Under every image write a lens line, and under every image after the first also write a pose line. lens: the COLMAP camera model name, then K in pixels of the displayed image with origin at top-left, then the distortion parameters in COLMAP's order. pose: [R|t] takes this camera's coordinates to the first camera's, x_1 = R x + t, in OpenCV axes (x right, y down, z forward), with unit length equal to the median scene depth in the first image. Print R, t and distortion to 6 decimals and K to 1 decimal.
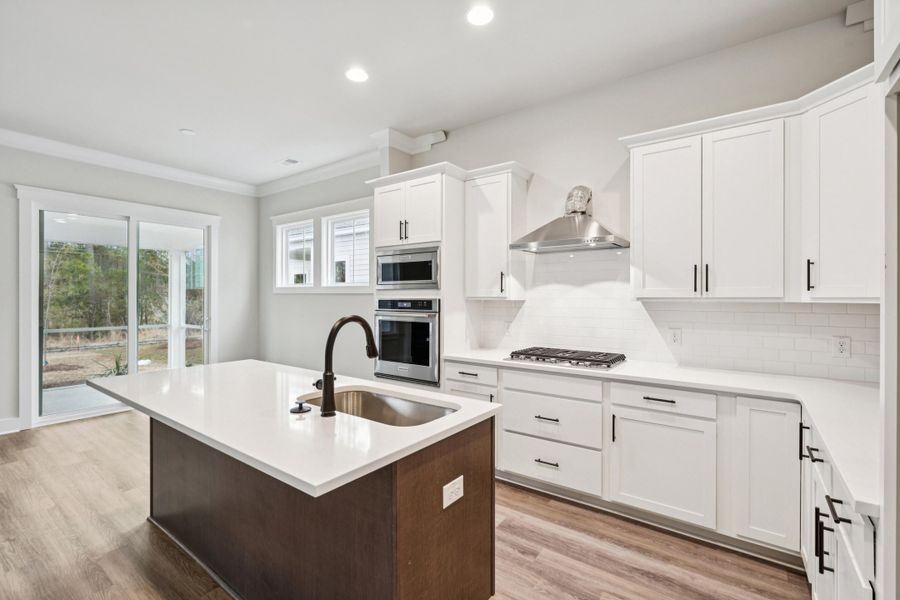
lens RADIAL K [[402.8, 0, 450.6], [0, 402.8, 298.8], [0, 0, 1]] dist [0.000487, 0.000089]
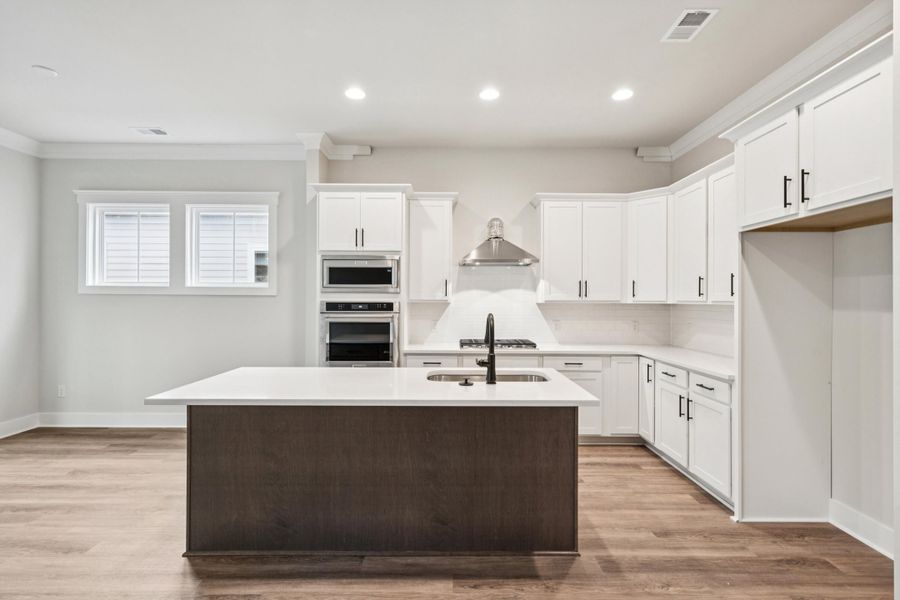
lens RADIAL K [[433.3, 0, 450.3], [0, 433.3, 295.2], [0, 0, 1]] dist [0.006798, 0.001218]
pose [[0.807552, 0.004622, 0.589779, -0.605245], [-0.001311, 0.999981, -0.006042, -0.009771], [-0.589796, 0.004106, 0.807542, -0.080185]]
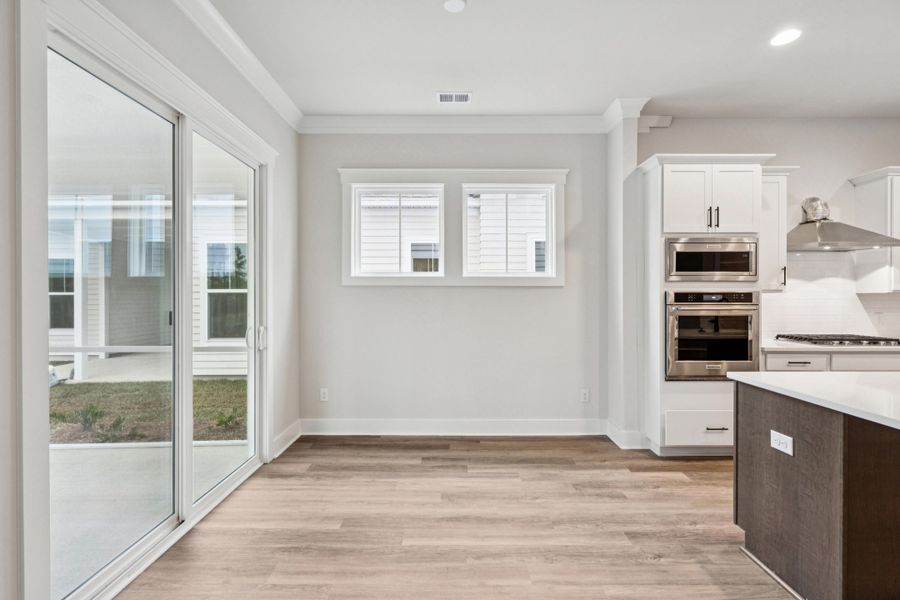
lens RADIAL K [[402.8, 0, 454.7], [0, 402.8, 297.4], [0, 0, 1]] dist [0.000487, 0.000089]
pose [[0.804631, -0.008455, 0.593714, -1.146244], [0.004225, 0.999955, 0.008514, 0.003518], [-0.593760, -0.004342, 0.804631, 0.608797]]
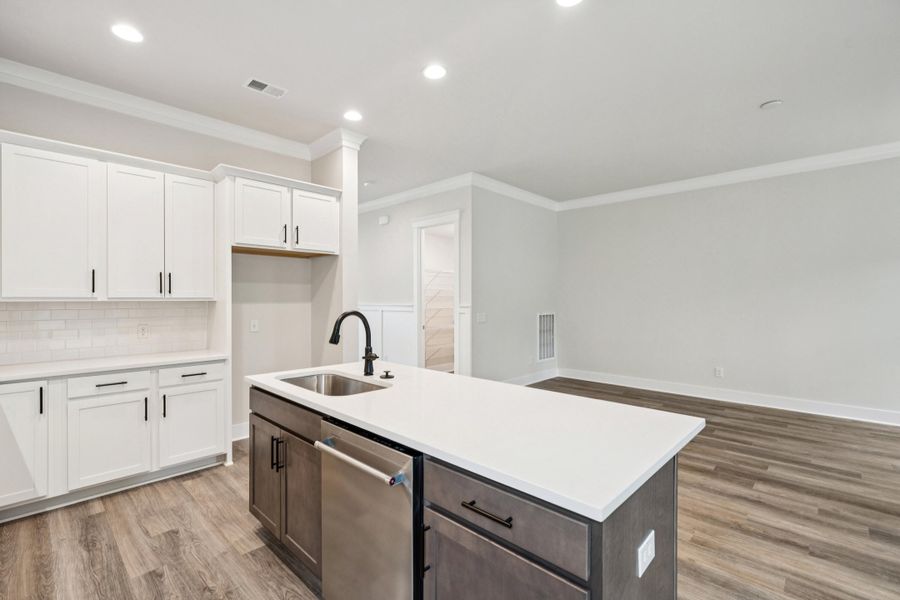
lens RADIAL K [[402.8, 0, 450.0], [0, 402.8, 303.3], [0, 0, 1]] dist [0.000487, 0.000089]
pose [[-0.991603, -0.008996, 0.129008, -0.363497], [-0.007824, 0.999923, 0.009588, -0.004672], [-0.129085, 0.008498, -0.991597, 1.123297]]
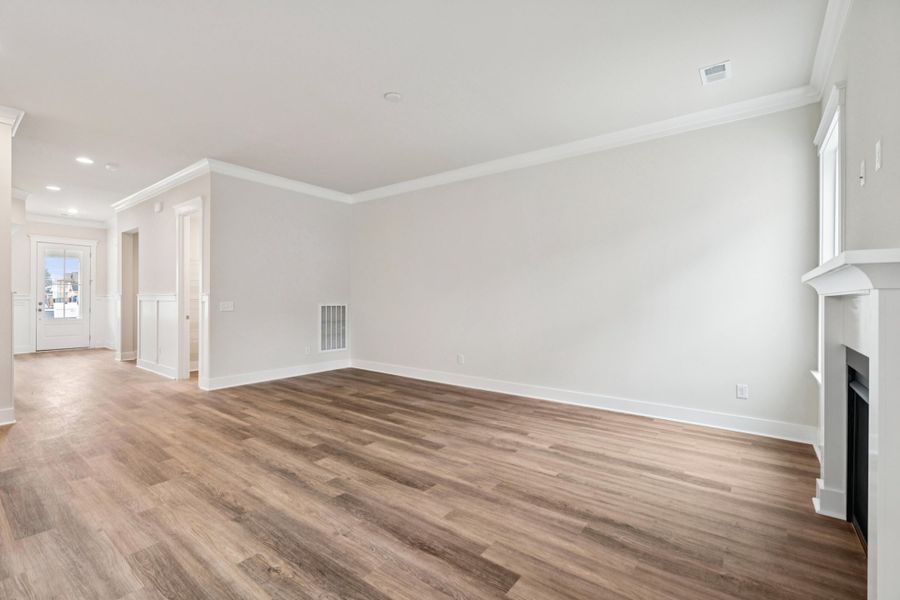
lens RADIAL K [[402.8, 0, 447.0], [0, 402.8, 299.3], [0, 0, 1]] dist [0.000487, 0.000089]
pose [[-0.999383, -0.011372, 0.033244, -1.192614], [-0.011460, 0.999931, -0.002457, 0.032773], [-0.033213, -0.002837, -0.999444, 1.068608]]
